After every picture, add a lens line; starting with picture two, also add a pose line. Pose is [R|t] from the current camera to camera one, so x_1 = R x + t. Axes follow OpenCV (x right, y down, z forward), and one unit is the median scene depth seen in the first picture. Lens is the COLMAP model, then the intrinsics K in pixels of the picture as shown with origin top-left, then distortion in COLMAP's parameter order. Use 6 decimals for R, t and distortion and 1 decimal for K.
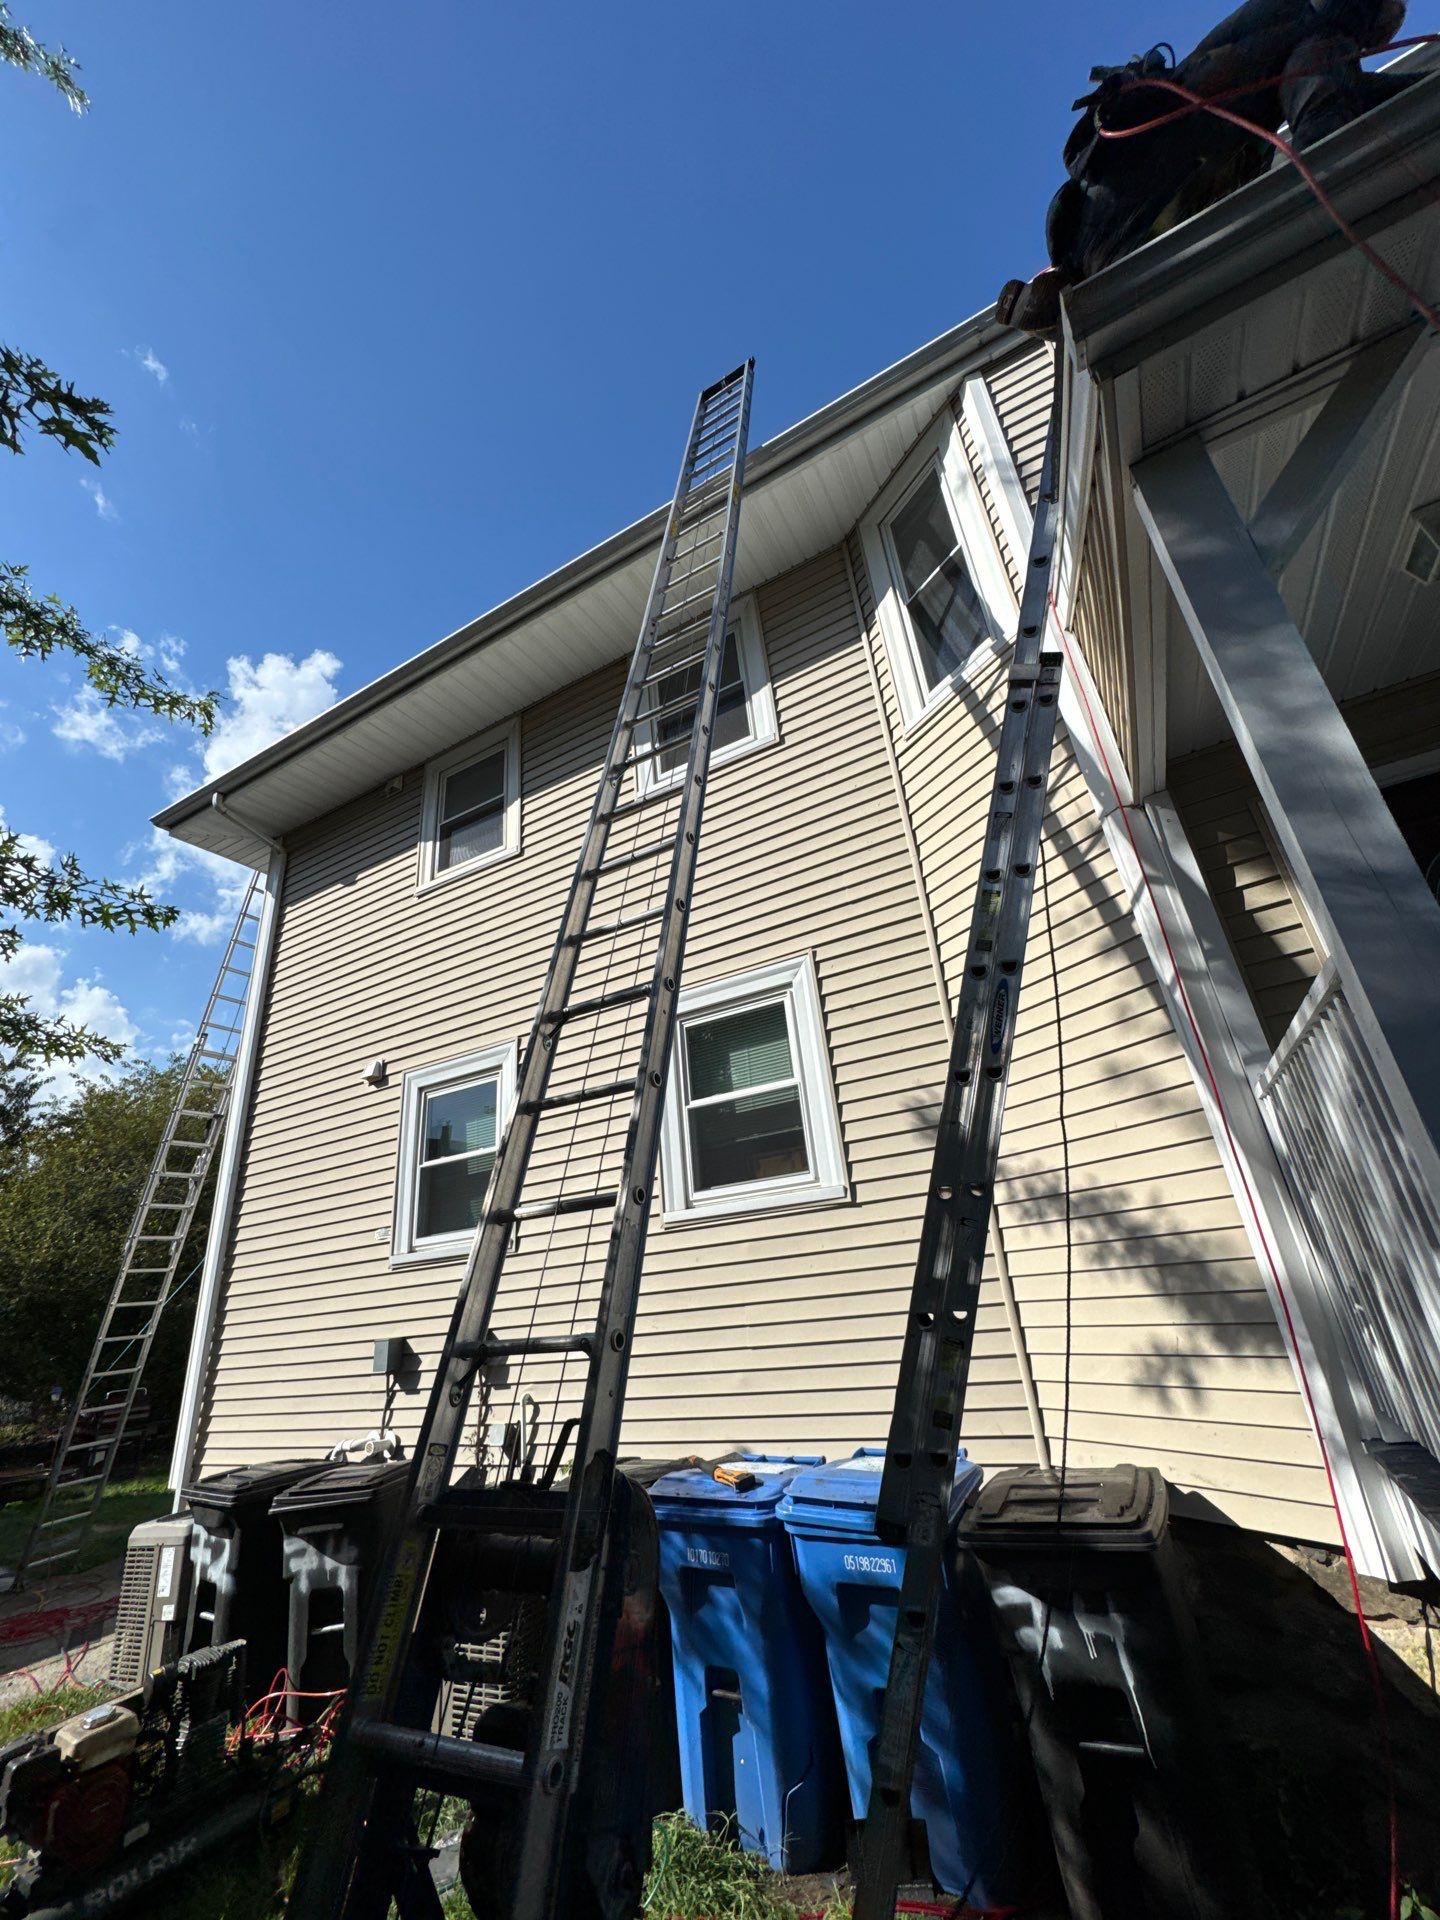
lens RADIAL K [[763.6, 0, 723.3], [0, 763.6, 961.2], [0, 0, 1]] dist [-0.005646, 0.000948]
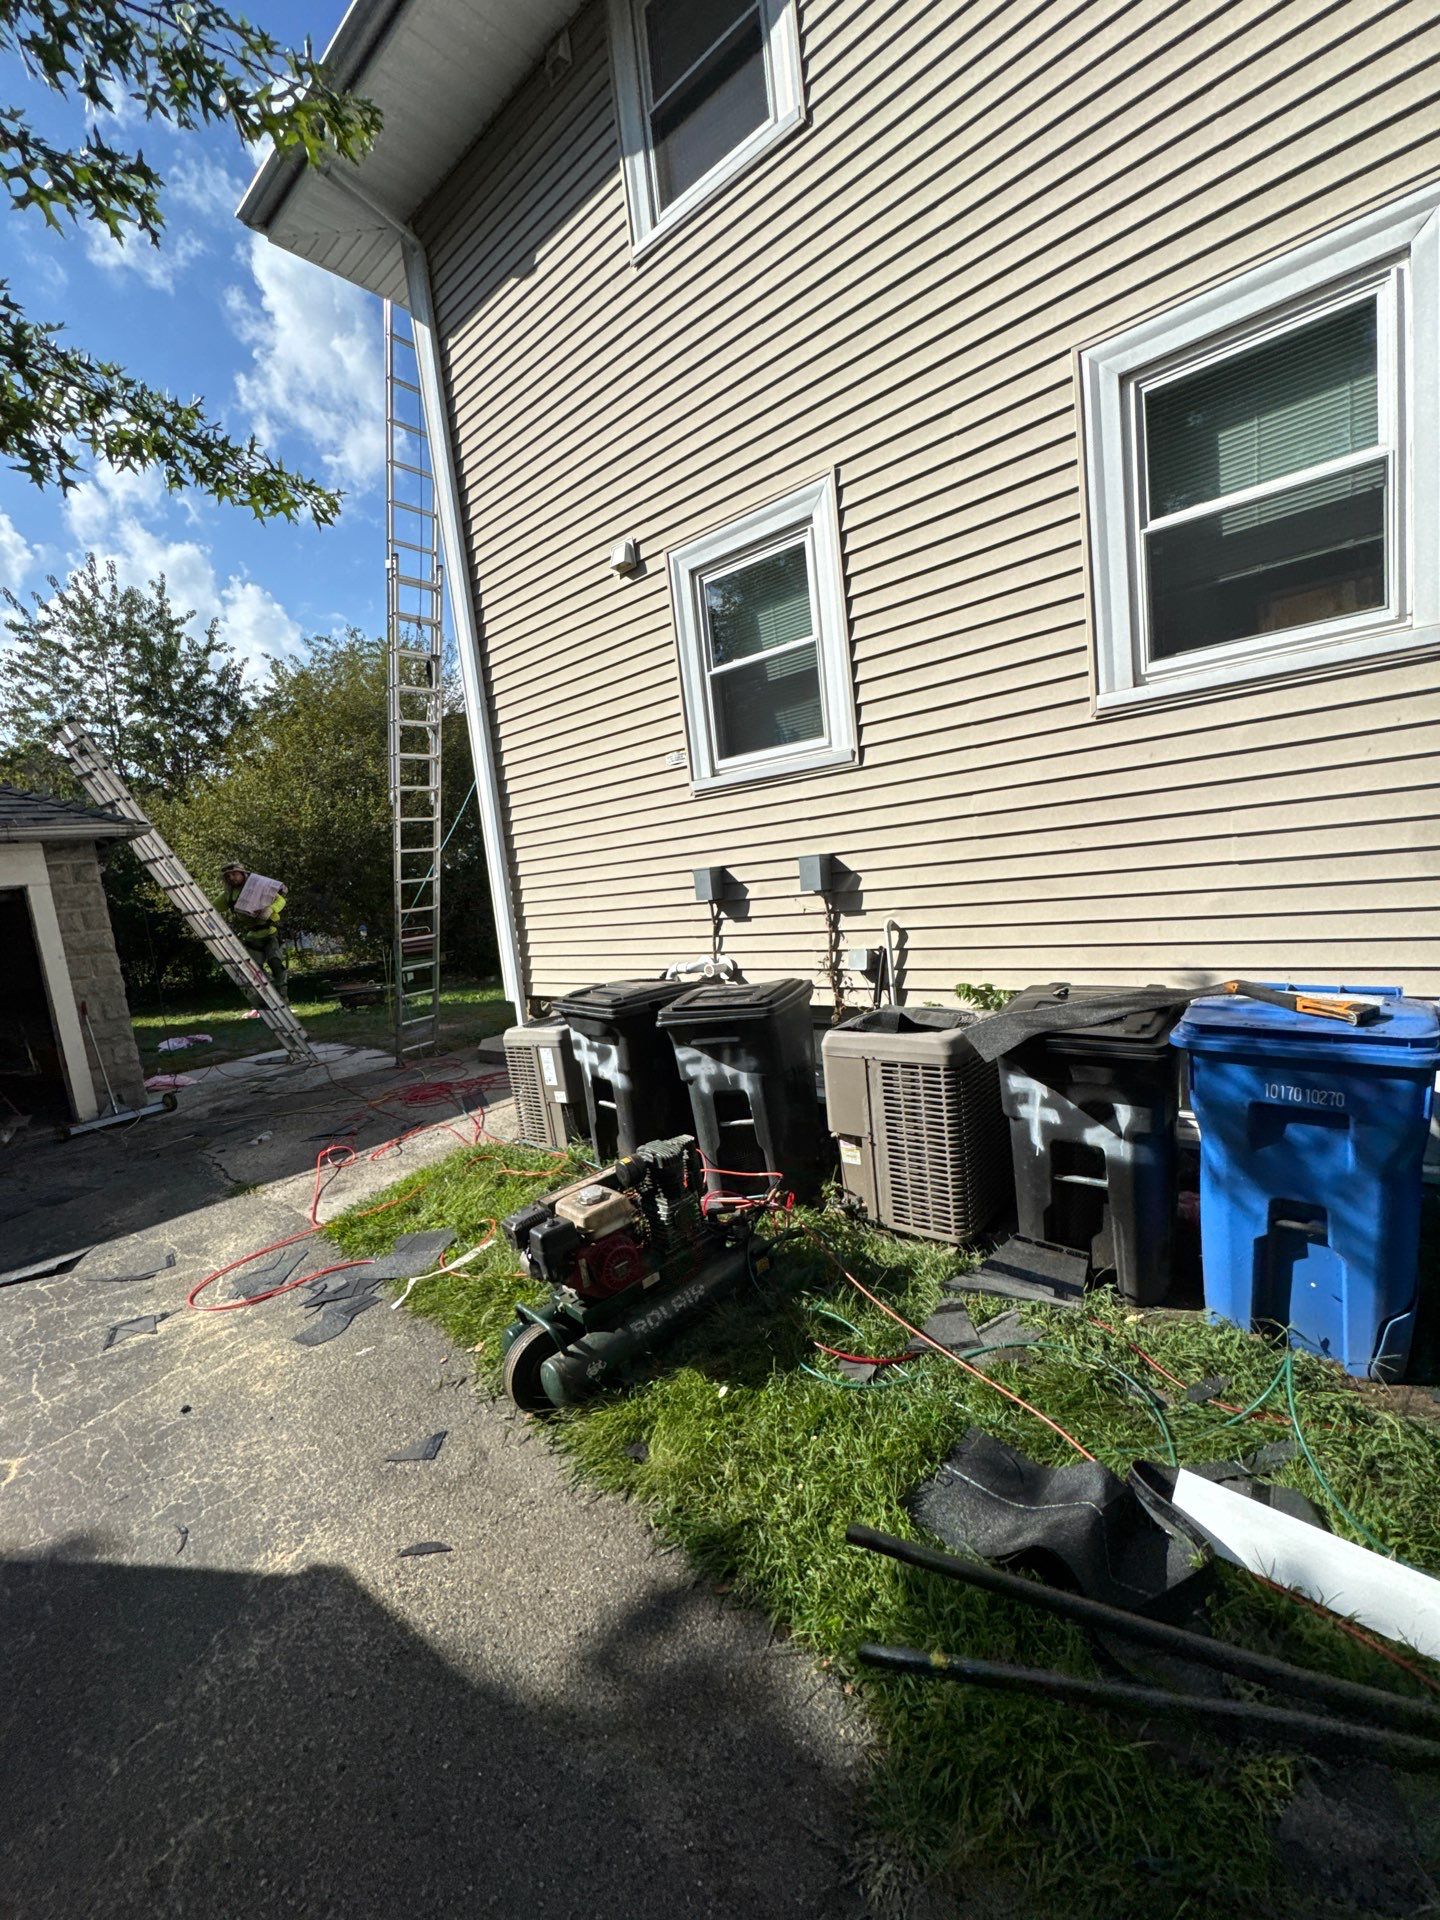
lens RADIAL K [[763.6, 0, 723.3], [0, 763.6, 961.2], [0, 0, 1]] dist [-0.005646, 0.000948]
pose [[0.981869, 0.013919, -0.189051, -0.317182], [0.086306, 0.855117, 0.511201, 0.165373], [0.168776, -0.518249, 0.838411, 0.240120]]
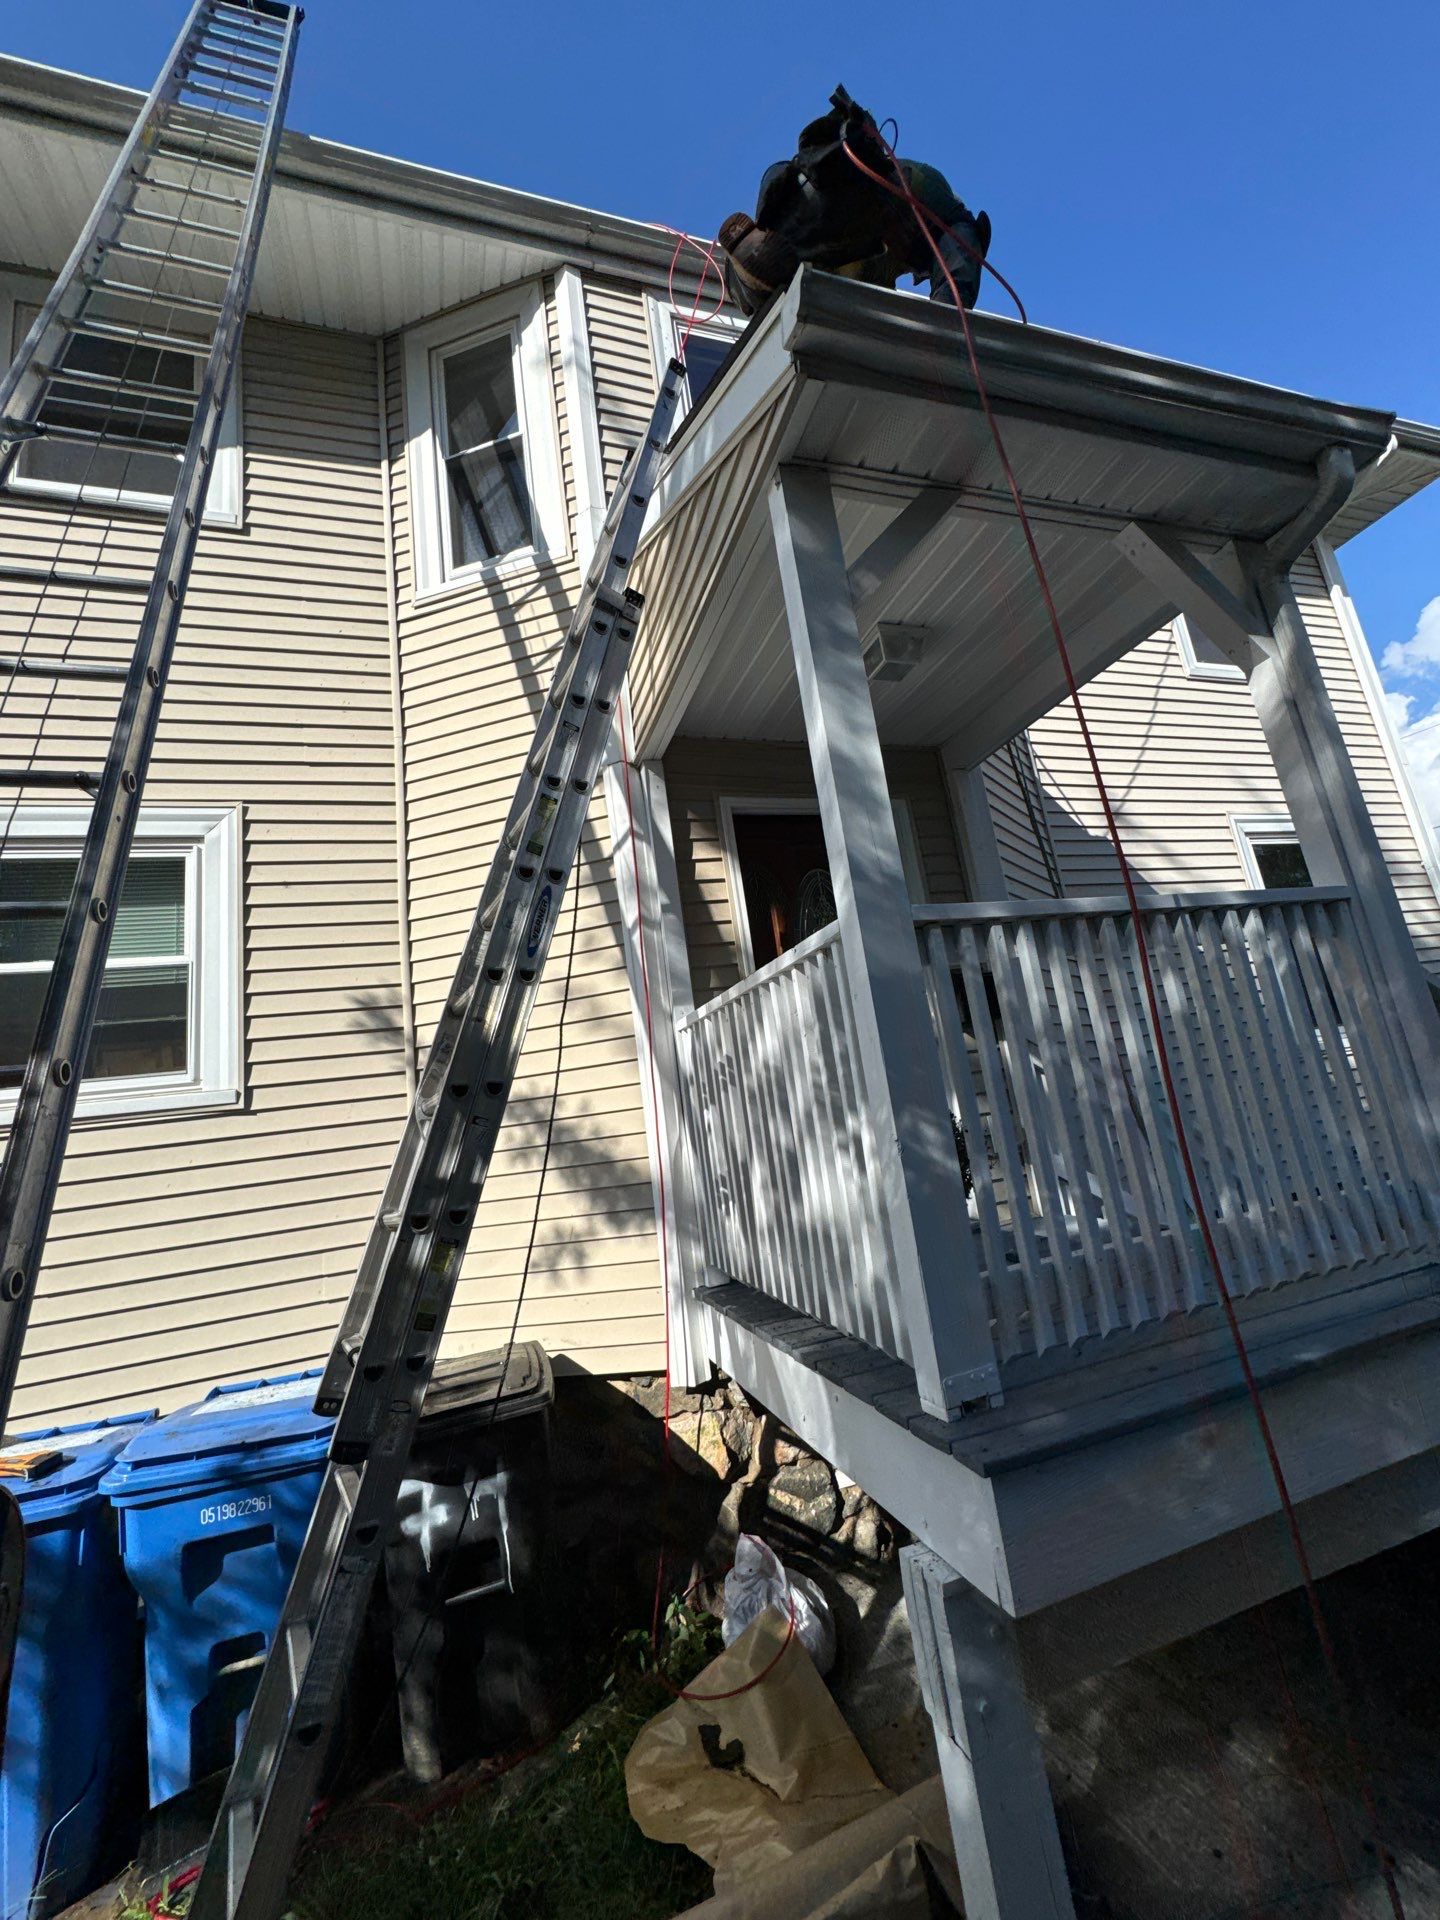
lens RADIAL K [[766.1, 0, 711.5], [0, 766.1, 960.3], [0, 0, 1]] dist [-0.000952, -0.000169]
pose [[0.690919, 0.161099, 0.704754, -0.096806], [-0.226322, 0.974052, -0.000778, 0.038704], [-0.686593, -0.158964, 0.709451, 0.069861]]
